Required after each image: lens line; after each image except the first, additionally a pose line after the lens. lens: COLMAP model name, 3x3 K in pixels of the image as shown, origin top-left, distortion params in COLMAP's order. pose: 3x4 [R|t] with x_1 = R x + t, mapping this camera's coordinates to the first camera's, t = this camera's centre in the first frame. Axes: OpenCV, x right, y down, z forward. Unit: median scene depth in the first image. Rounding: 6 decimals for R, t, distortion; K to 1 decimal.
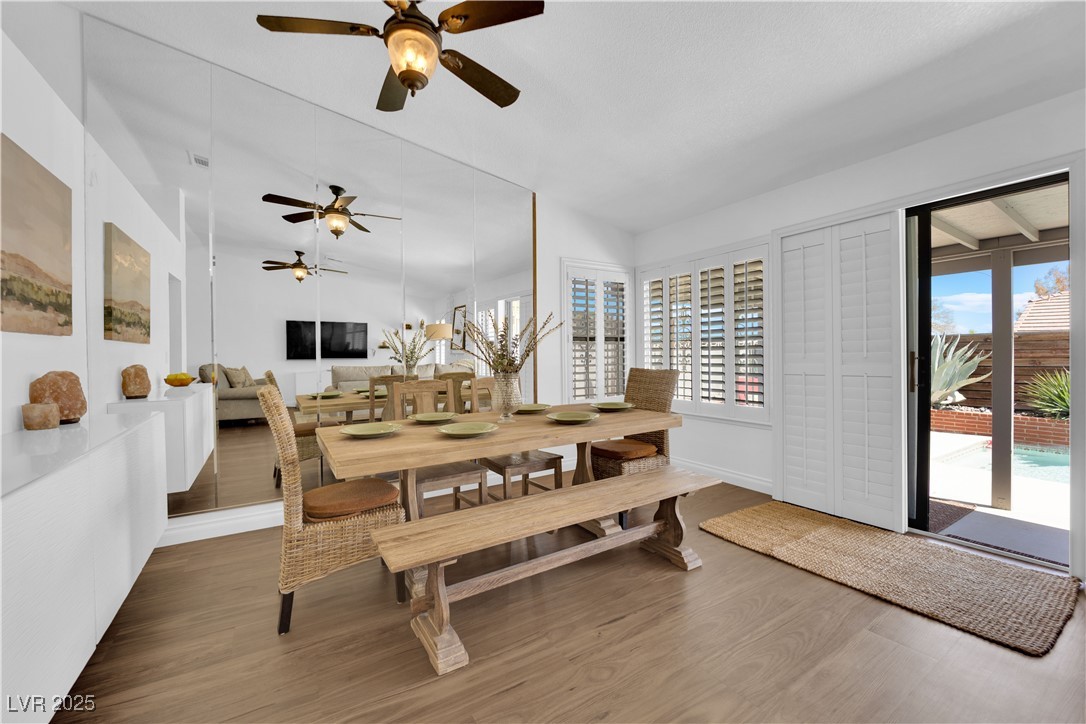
lens RADIAL K [[438.1, 0, 543.0], [0, 438.1, 362.0], [0, 0, 1]] dist [0.000203, 0.000058]
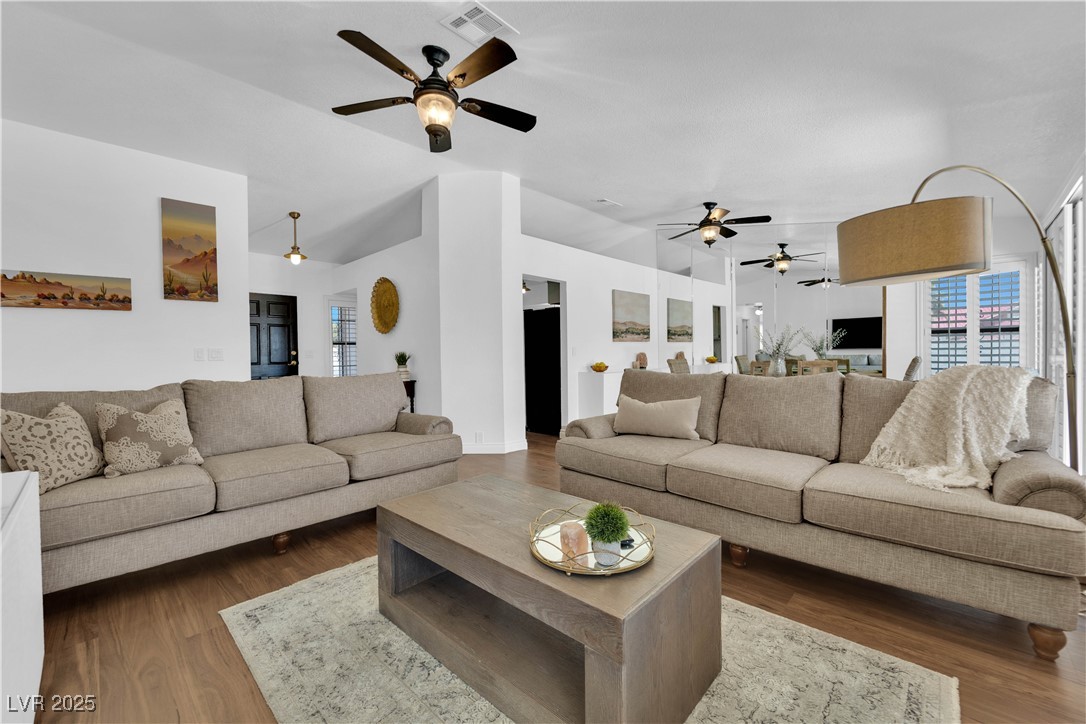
lens RADIAL K [[436.7, 0, 543.0], [0, 436.7, 362.0], [0, 0, 1]] dist [-0.015427, 0.000043]
pose [[0.251791, 0.030742, -0.967293, 0.973959], [-0.007327, 0.999527, 0.029859, -0.000962], [0.967754, -0.000431, 0.251897, -0.291109]]
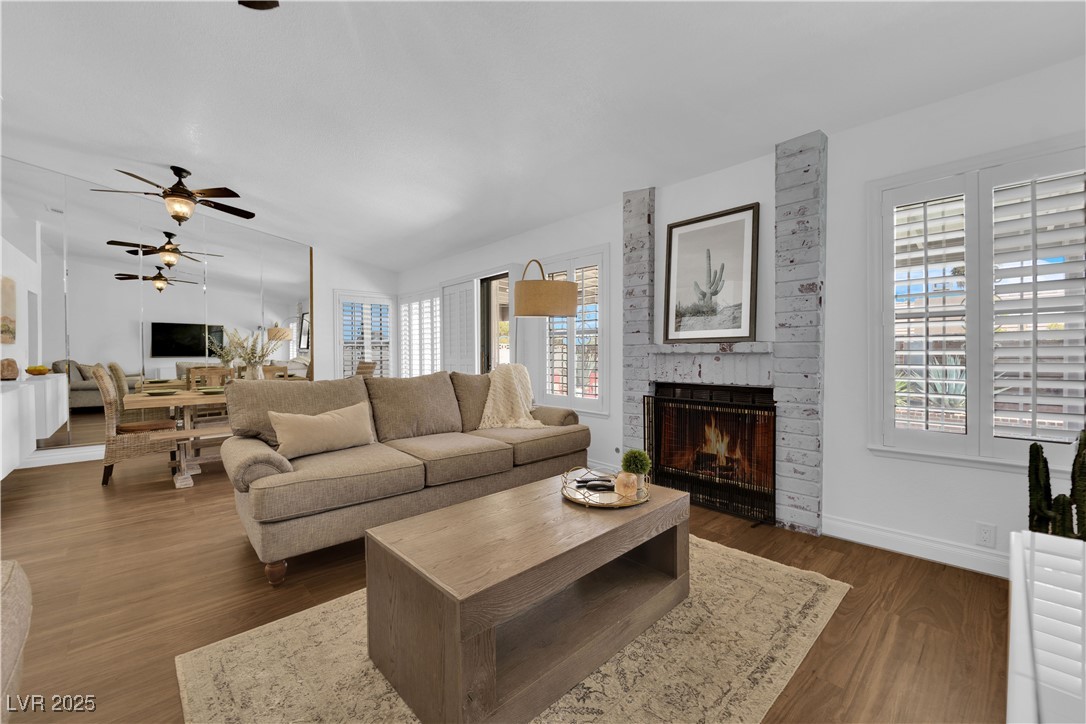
lens RADIAL K [[436.7, 0, 543.0], [0, 436.7, 362.0], [0, 0, 1]] dist [-0.015427, 0.000043]
pose [[0.981064, 0.001172, 0.193682, 0.476680], [-0.001360, 0.999999, 0.000840, 0.011357], [-0.193681, -0.001087, 0.981064, -0.636056]]
